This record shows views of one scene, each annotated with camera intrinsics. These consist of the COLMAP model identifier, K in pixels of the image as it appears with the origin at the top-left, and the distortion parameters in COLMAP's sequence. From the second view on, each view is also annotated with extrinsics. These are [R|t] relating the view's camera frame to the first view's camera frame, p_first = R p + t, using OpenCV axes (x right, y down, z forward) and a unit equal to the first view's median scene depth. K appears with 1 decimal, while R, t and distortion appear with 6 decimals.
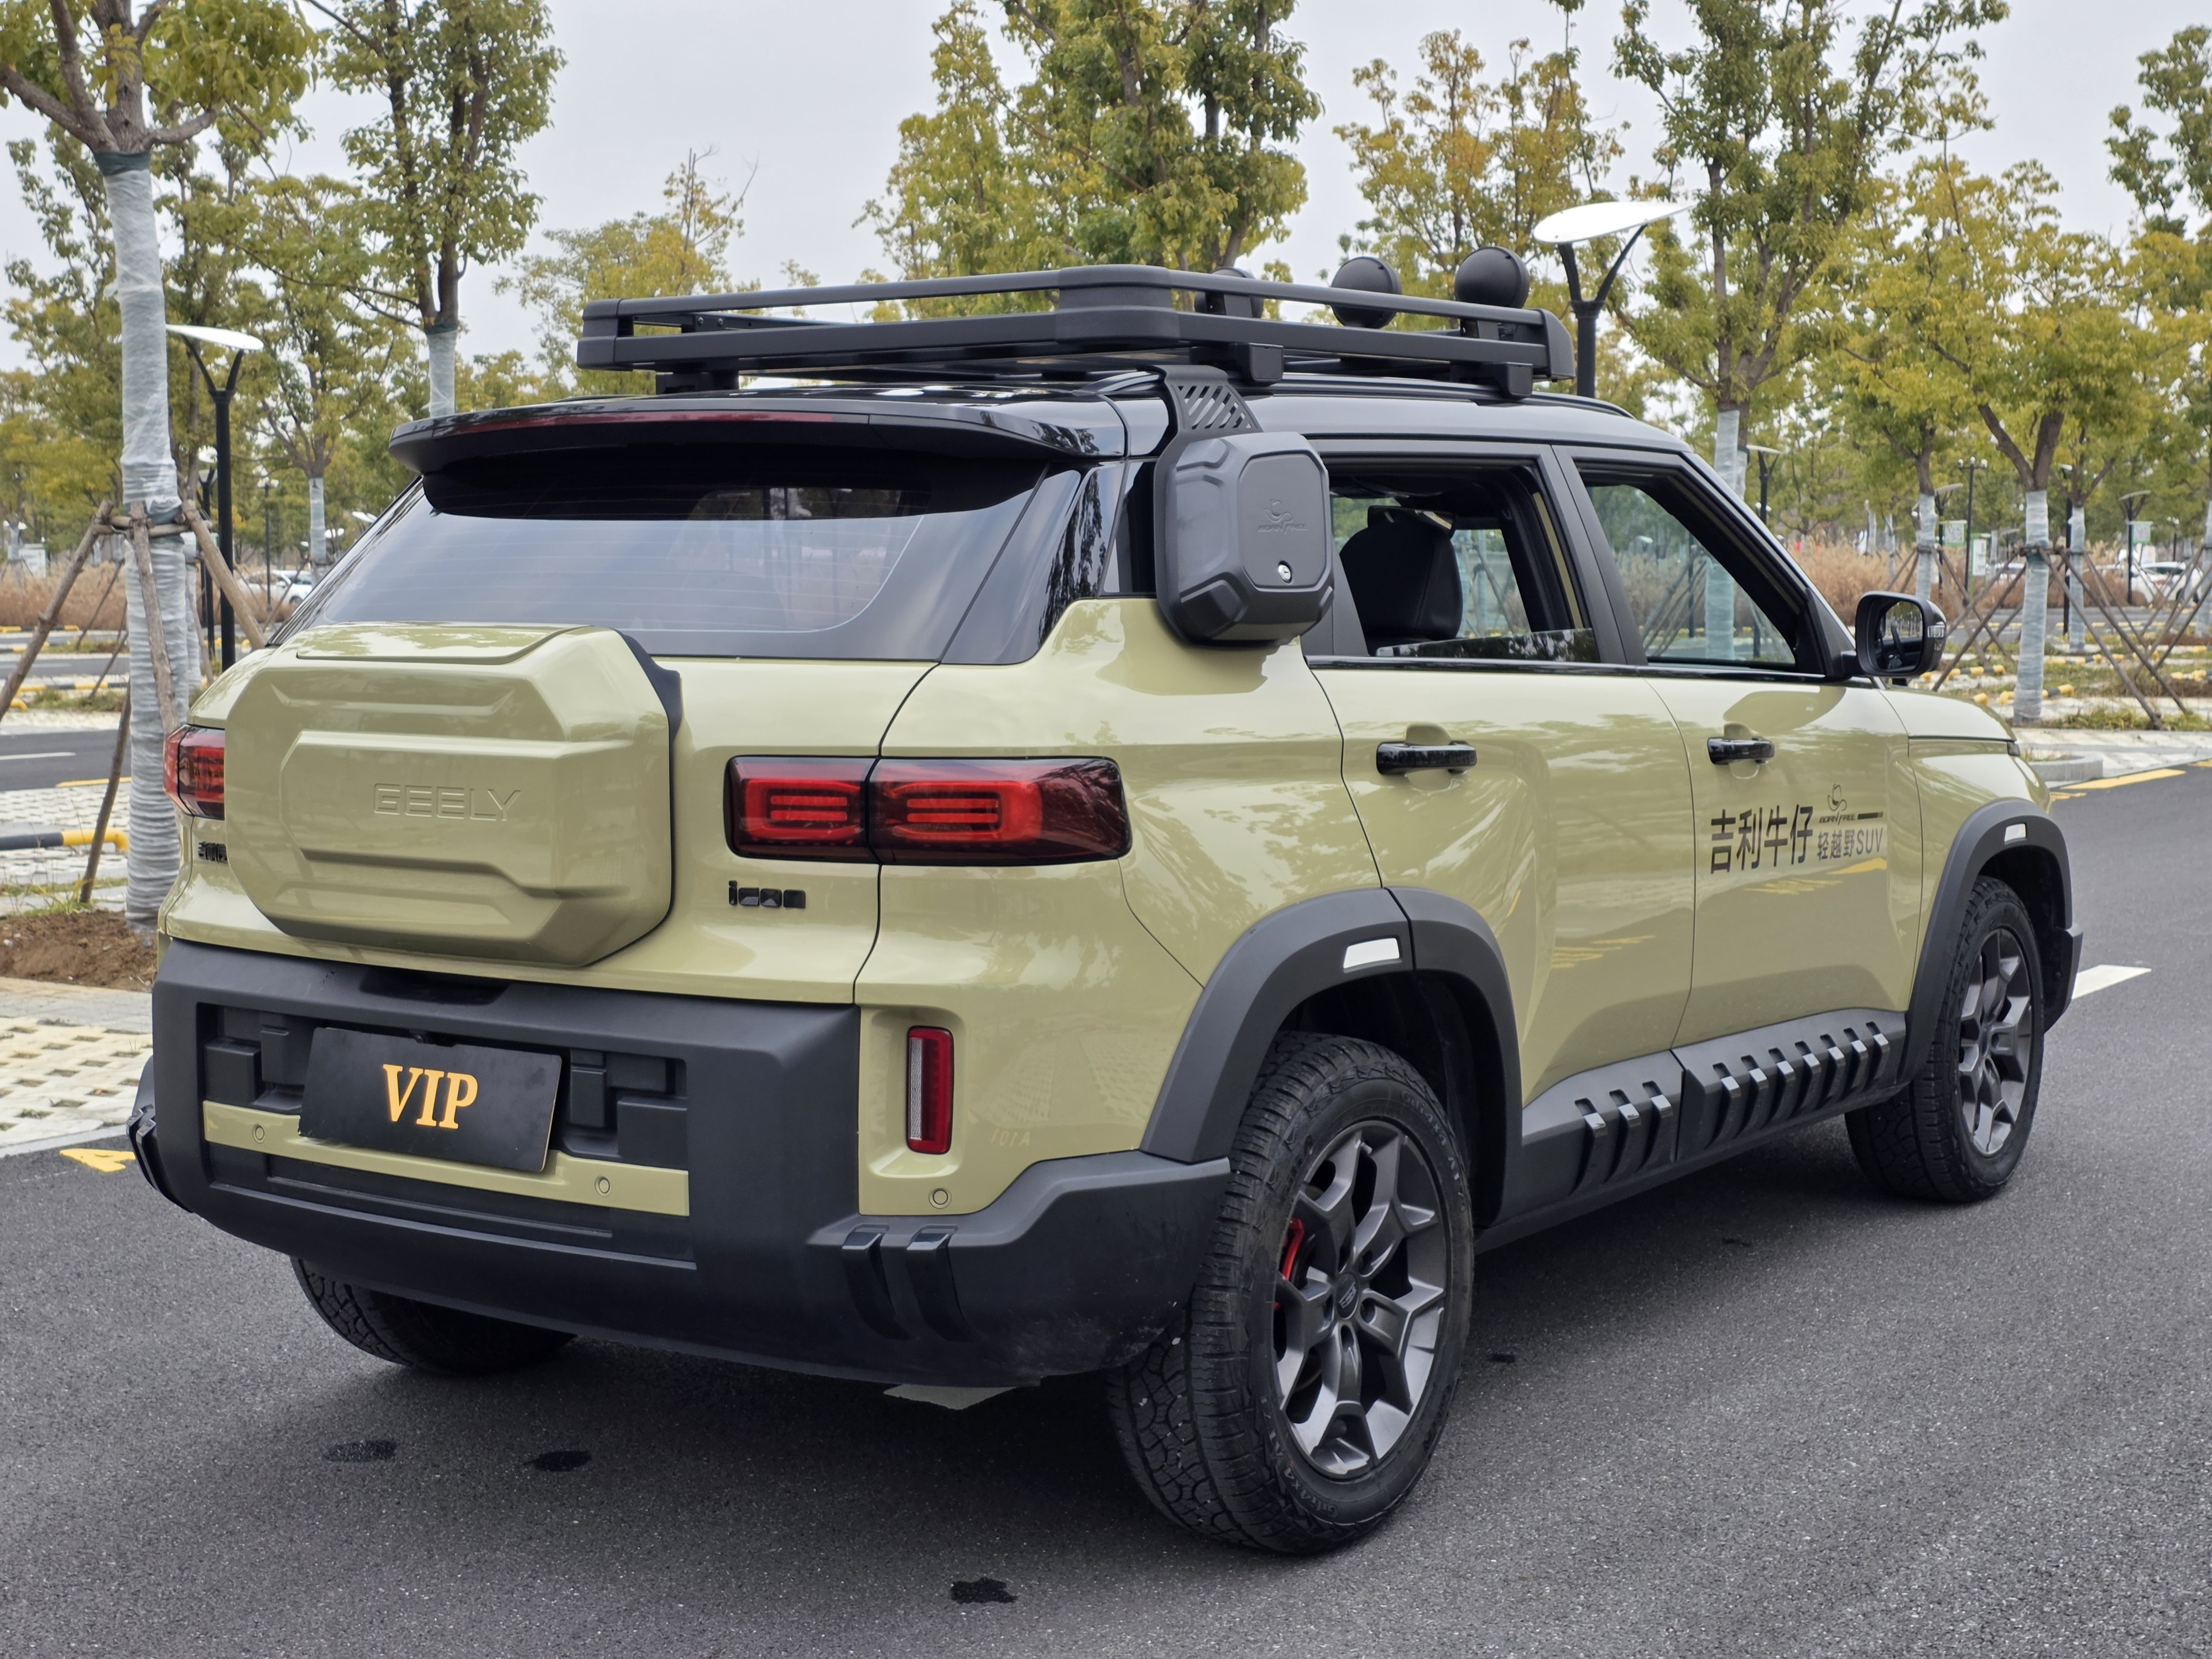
lens RADIAL K [[2901.9, 0, 1106.0], [0, 2901.9, 829.5], [0, 0, 1]] dist [0.170390, 0.019379]
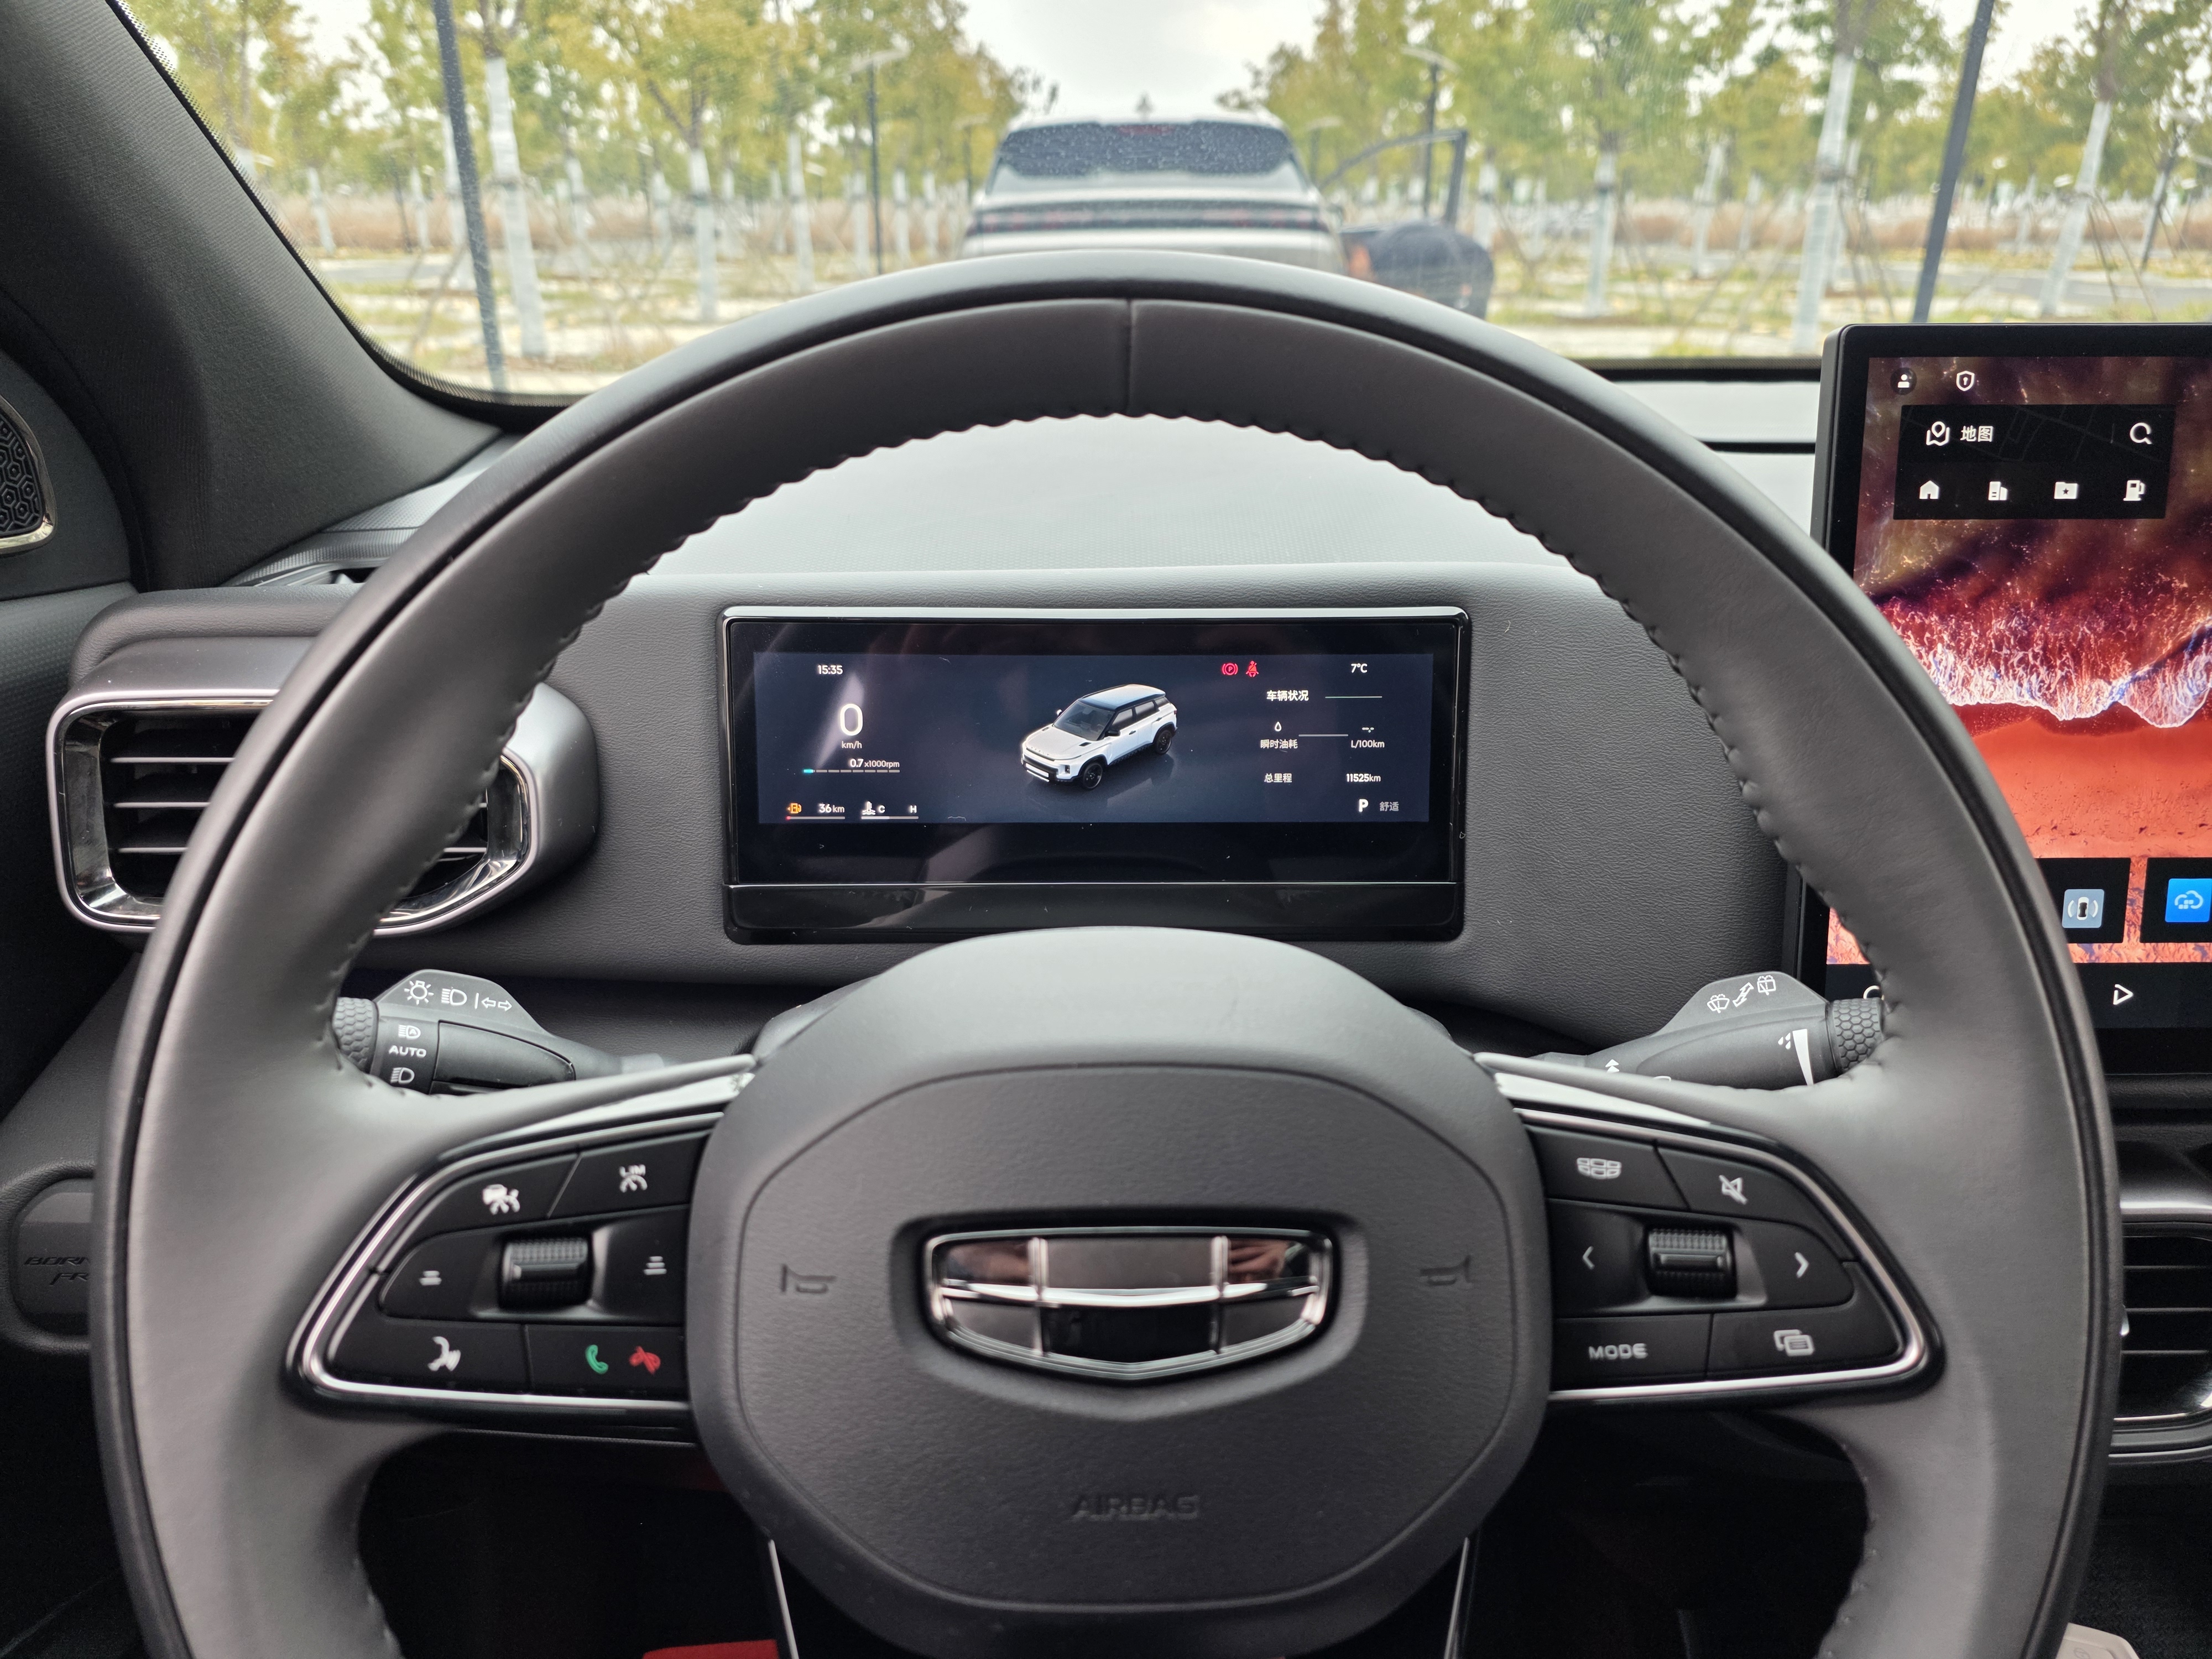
lens RADIAL K [[1502.7, 0, 1114.6], [0, 1502.7, 827.2], [0, 0, 1]] dist [0.042142, -0.028032]
pose [[0.810625, -0.212523, 0.545638, 0.009043], [0.045363, 0.951805, 0.303330, -0.016979], [-0.583805, -0.221135, 0.781198, 0.245837]]
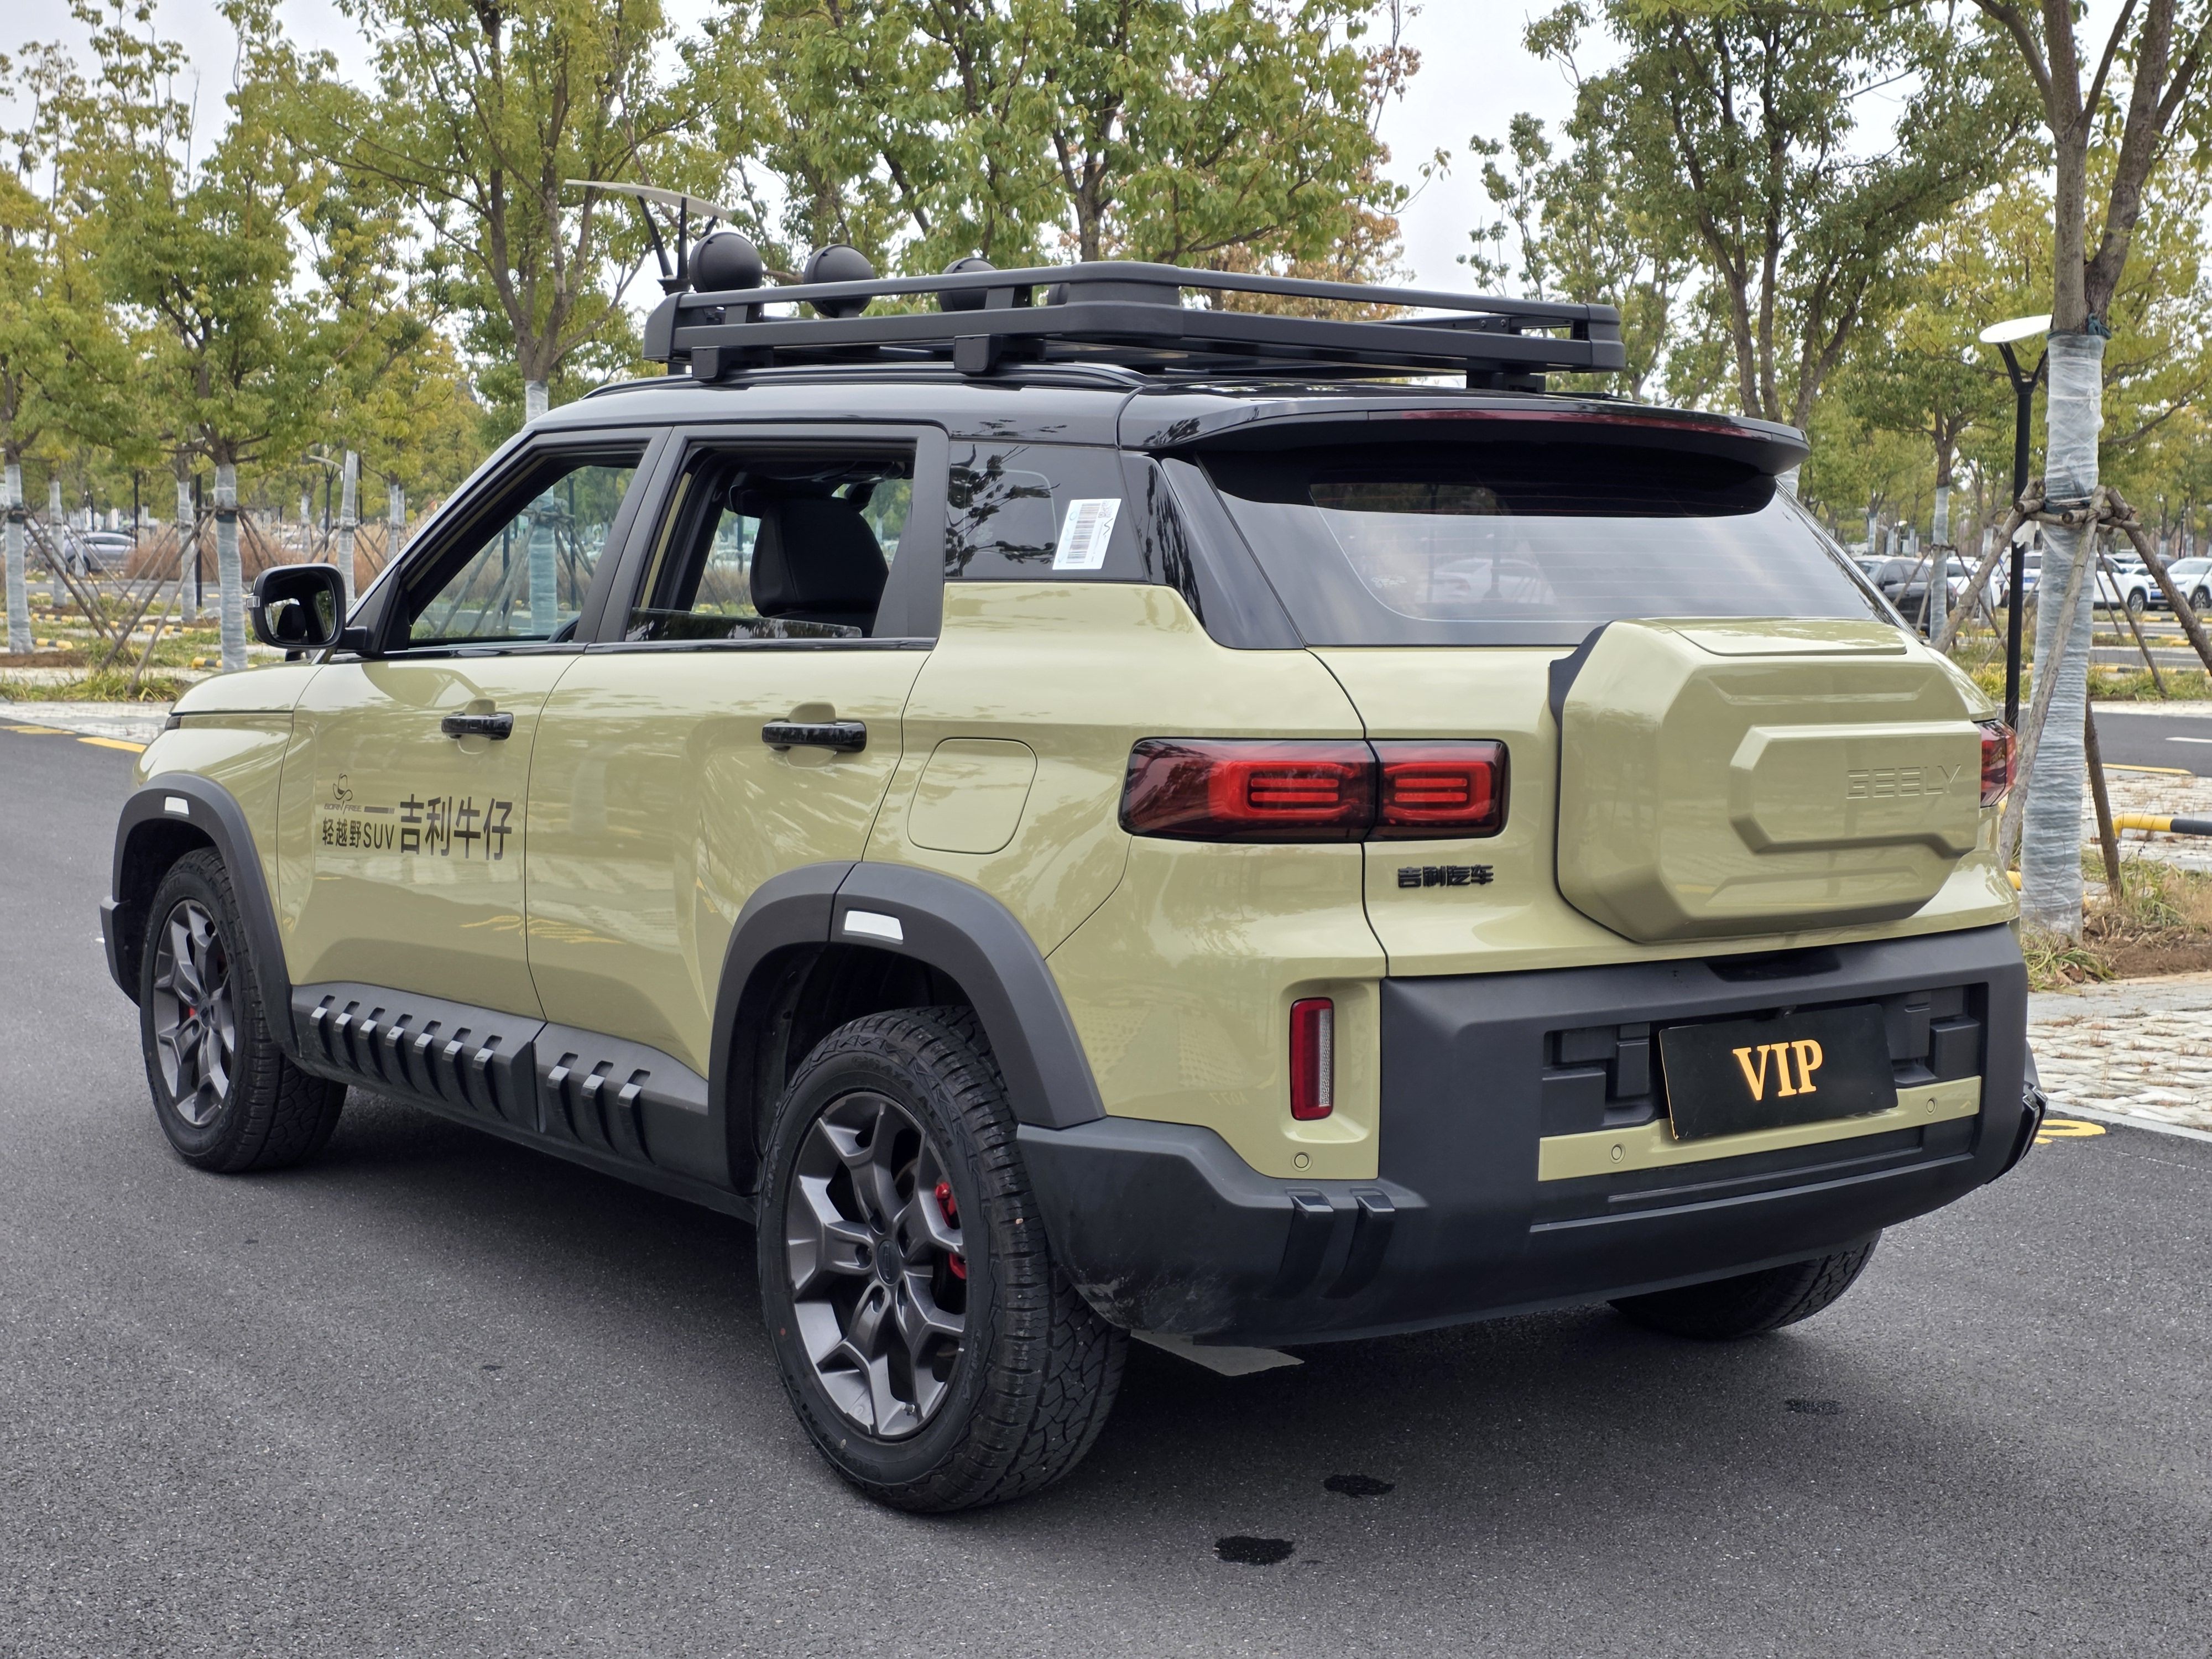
lens RADIAL K [[2964.9, 0, 1106.0], [0, 2964.9, 829.5], [0, 0, 1]] dist [0.071352, 0.061221]
pose [[0.330170, -0.078734, 0.940632, -0.200680], [0.067725, 0.995923, 0.059590, -0.011250], [-0.941489, 0.044029, 0.334156, 0.134250]]
